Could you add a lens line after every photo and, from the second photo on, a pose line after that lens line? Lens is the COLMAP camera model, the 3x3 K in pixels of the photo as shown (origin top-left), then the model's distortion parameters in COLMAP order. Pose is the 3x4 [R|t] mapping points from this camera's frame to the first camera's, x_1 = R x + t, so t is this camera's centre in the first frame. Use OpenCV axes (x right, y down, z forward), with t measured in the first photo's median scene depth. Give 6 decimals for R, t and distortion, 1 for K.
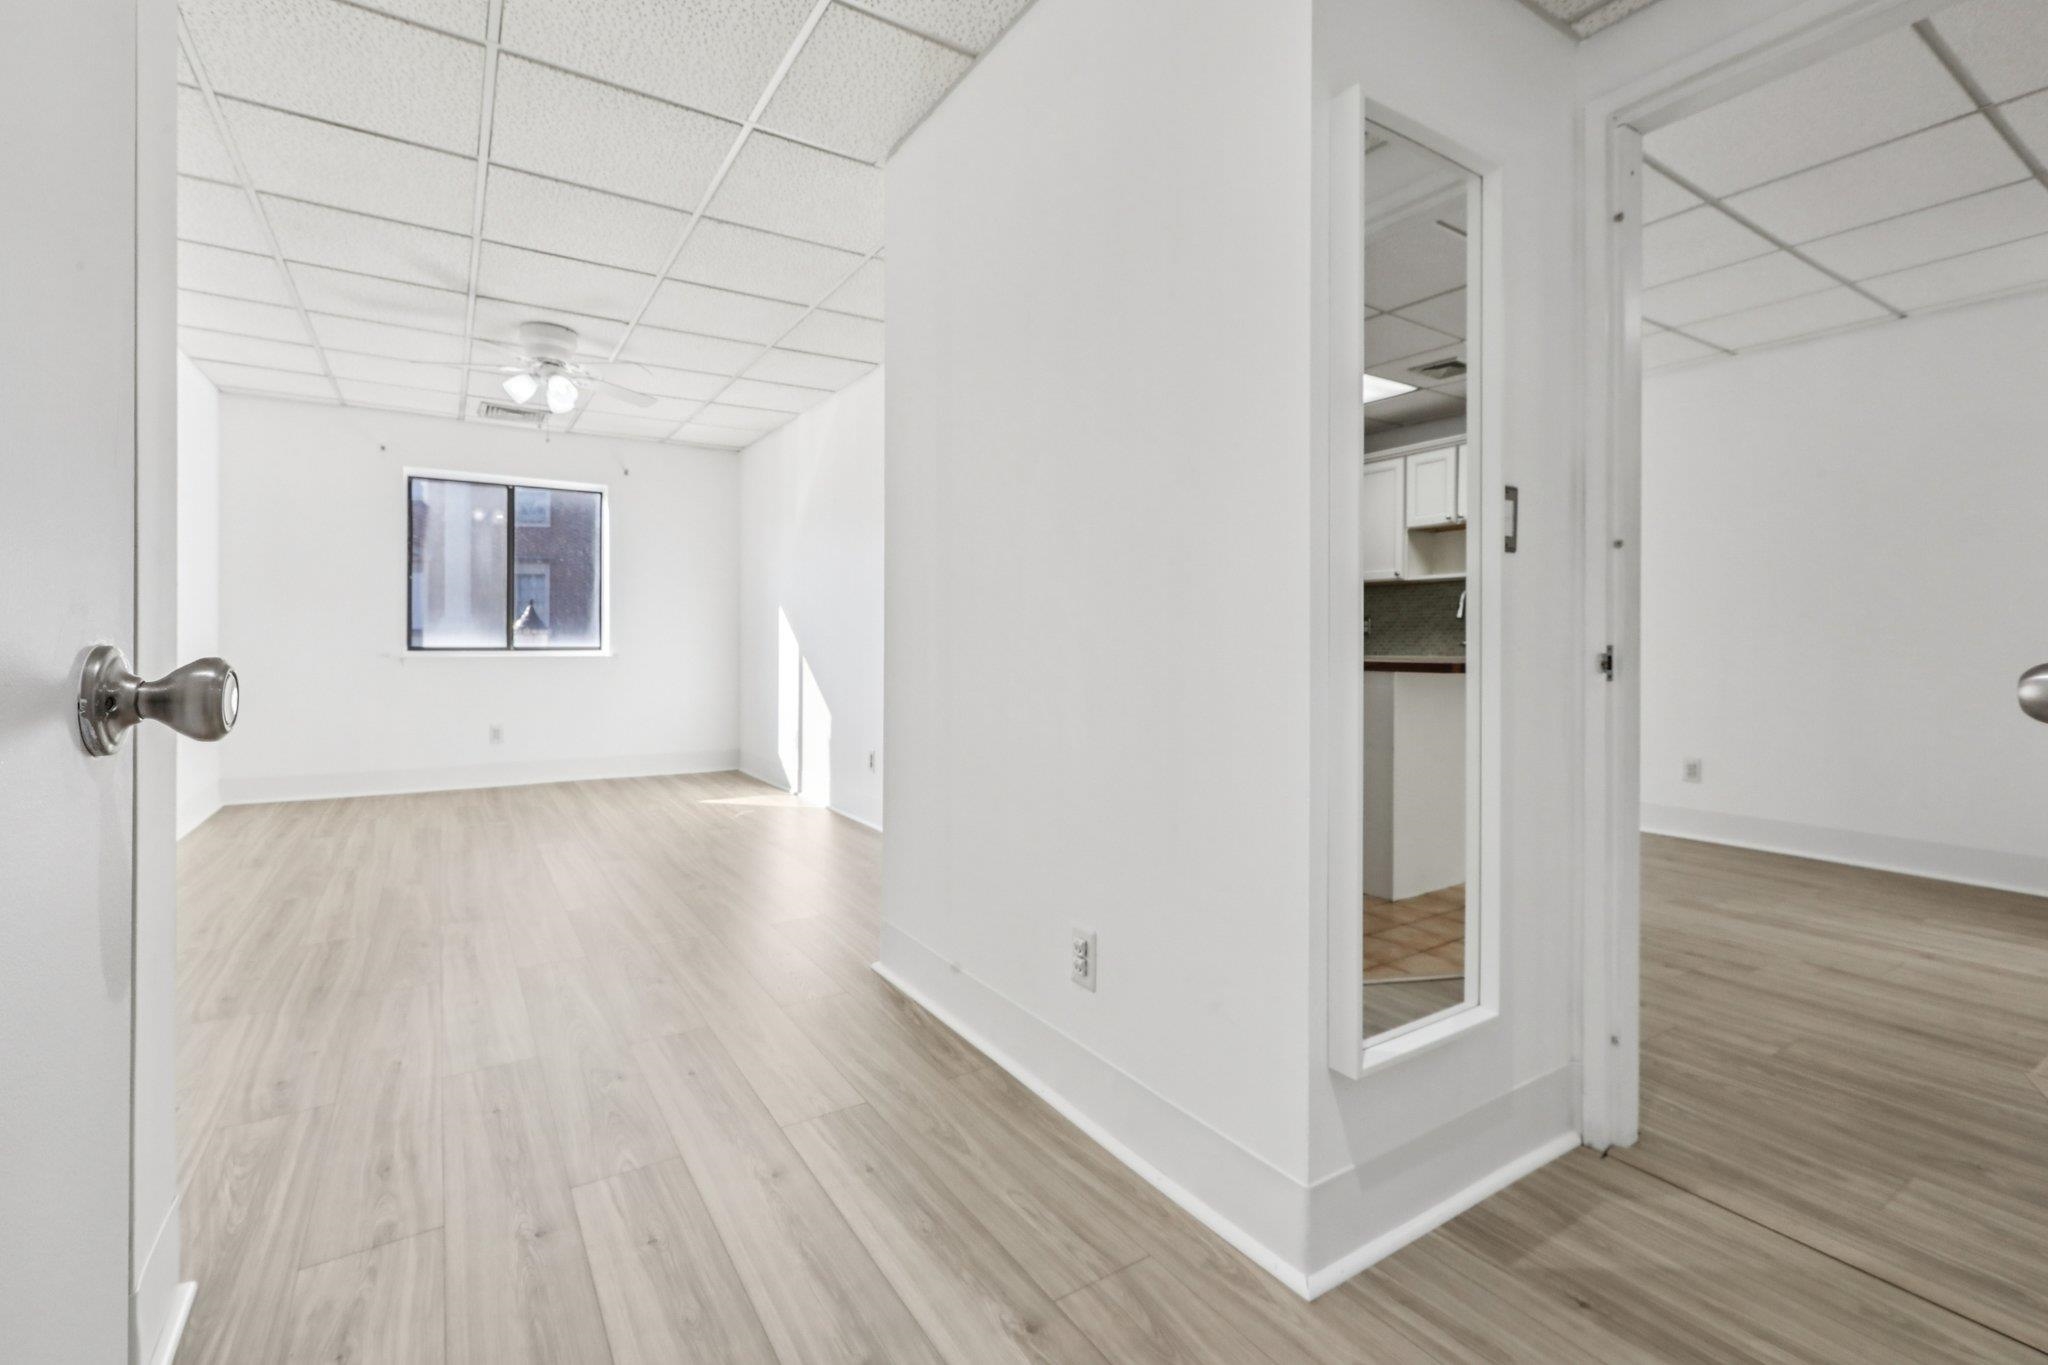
lens RADIAL K [[930.0, 0, 1048.2], [0, 930.0, 643.0], [0, 0, 1]] dist [-0.005531, 0.002850]
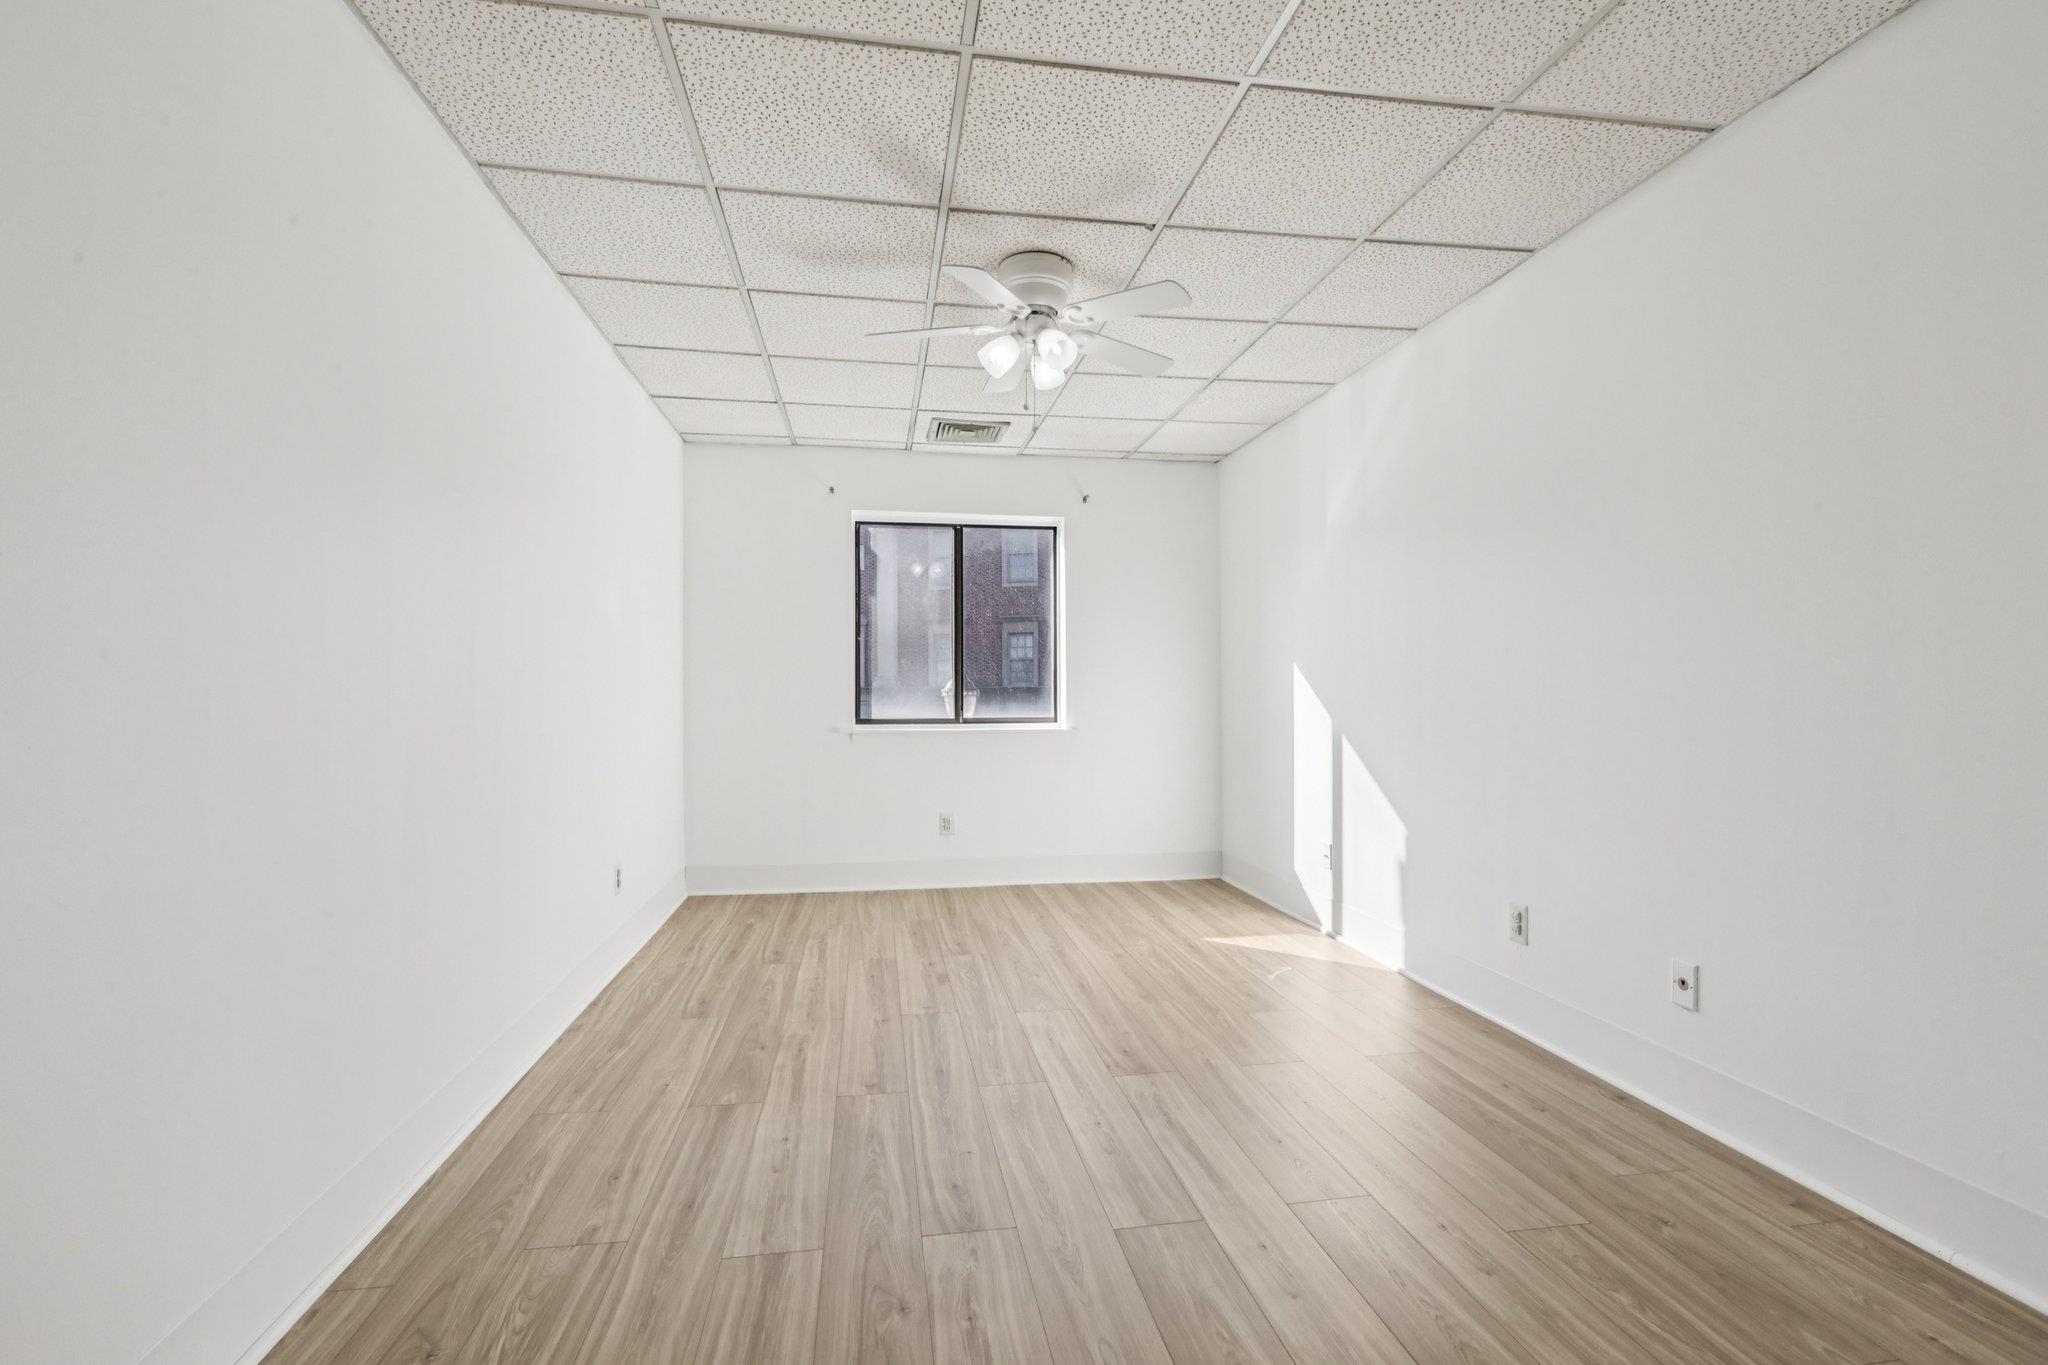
lens RADIAL K [[930.0, 0, 1029.0], [0, 930.0, 692.6], [0, 0, 1]] dist [-0.005531, 0.002850]
pose [[0.916143, -0.006793, -0.400794, -0.197456], [0.006476, 0.999977, -0.002144, -0.018218], [0.400799, -0.000632, 0.916166, 0.272989]]
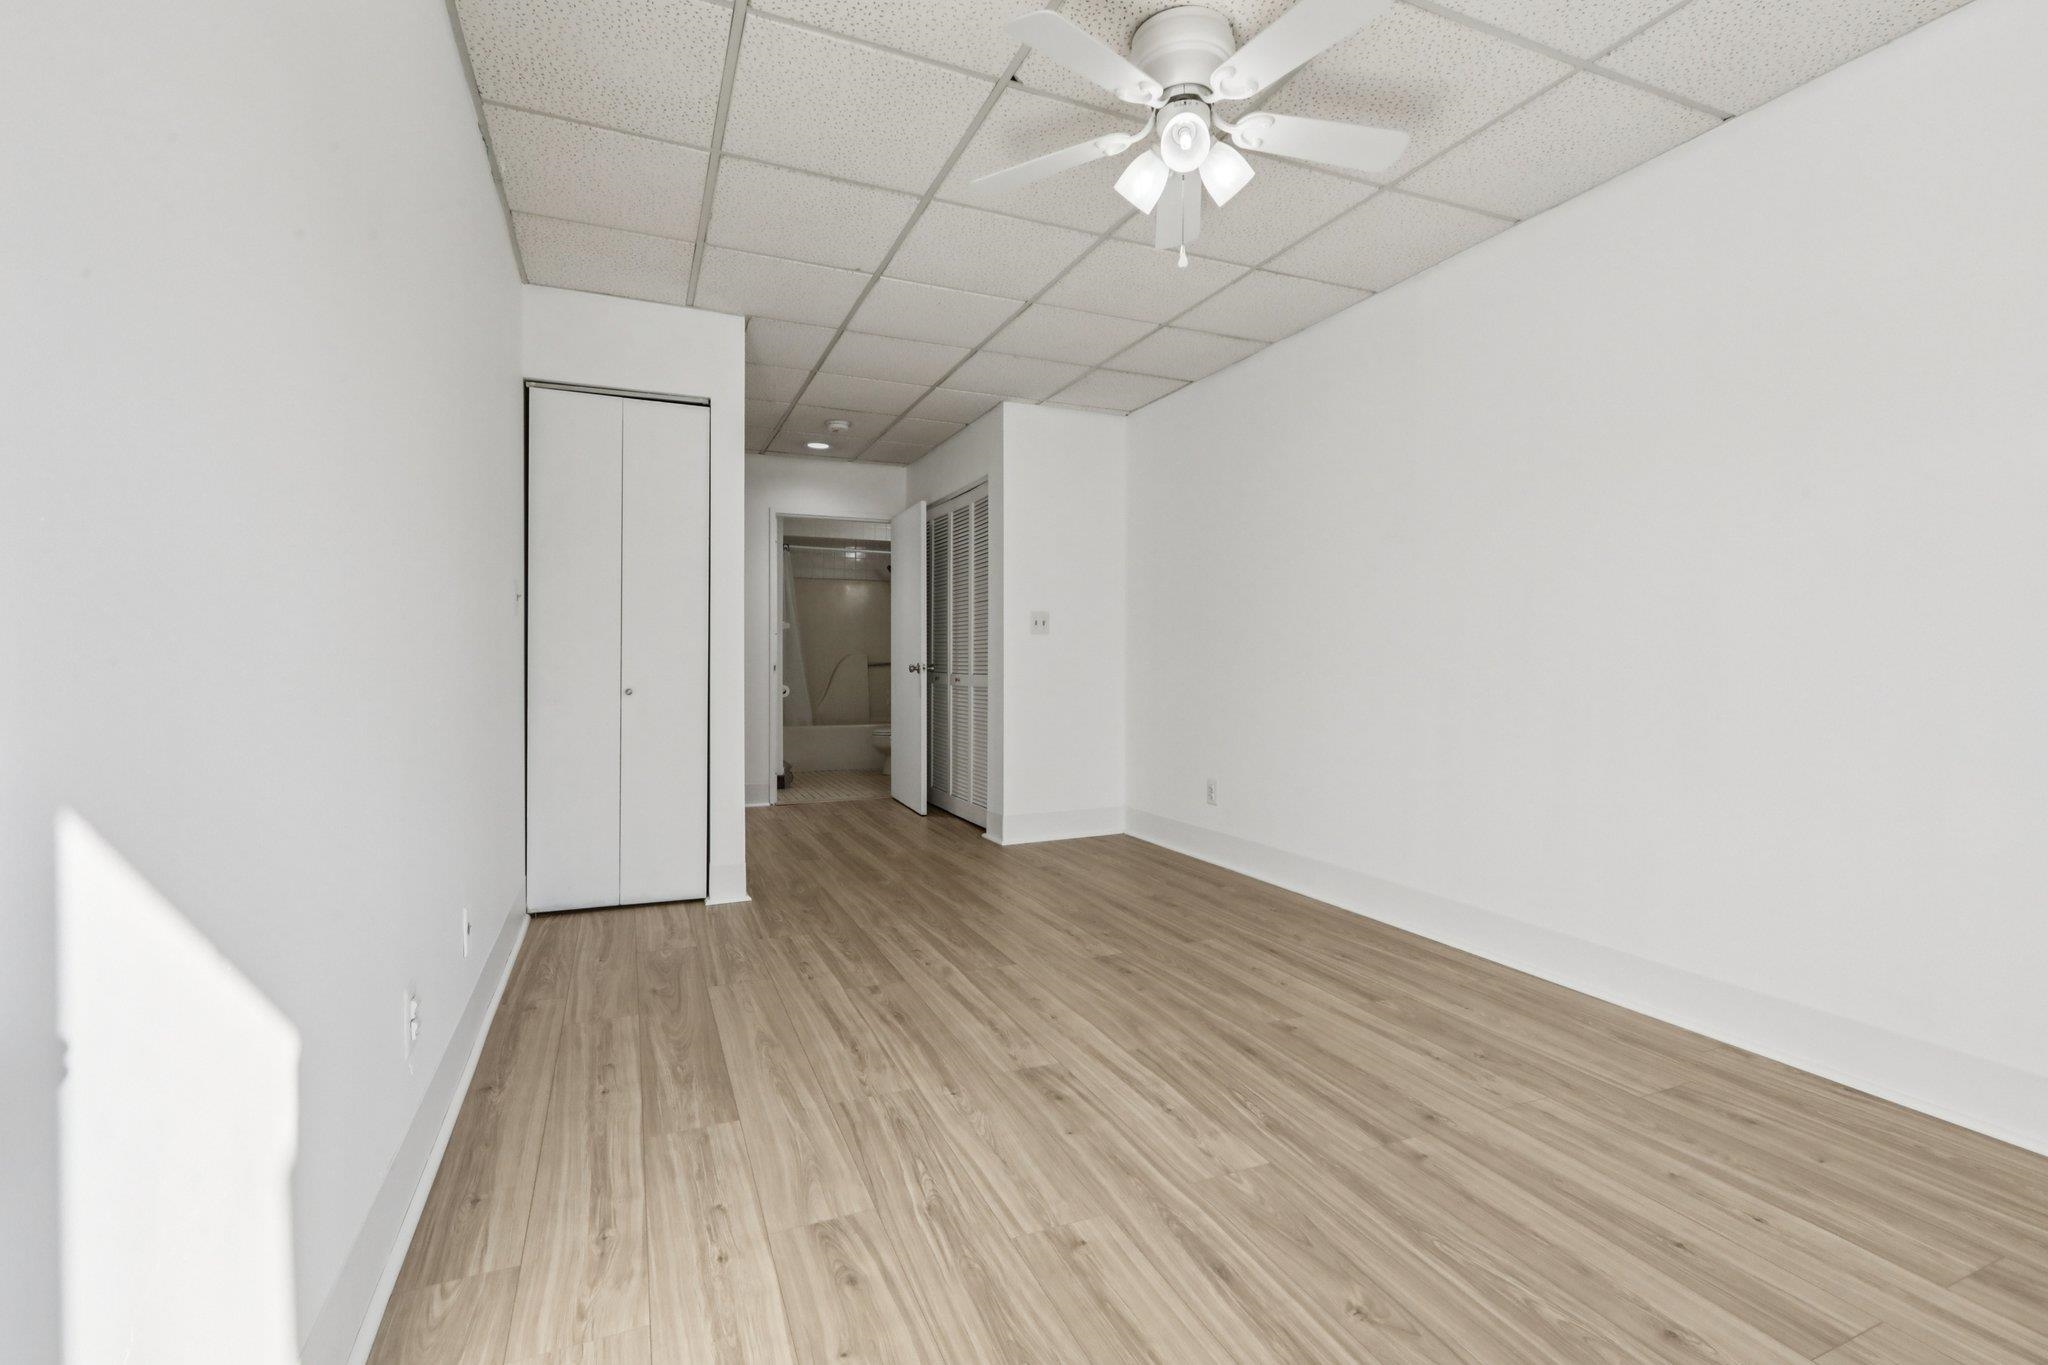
lens RADIAL K [[930.0, 0, 1027.4], [0, 930.0, 653.5], [0, 0, 1]] dist [-0.005531, 0.002850]
pose [[-0.986065, -0.006232, 0.166243, -0.389035], [-0.007356, 0.999954, -0.006150, -0.005632], [-0.166197, -0.007287, -0.986066, 1.080537]]
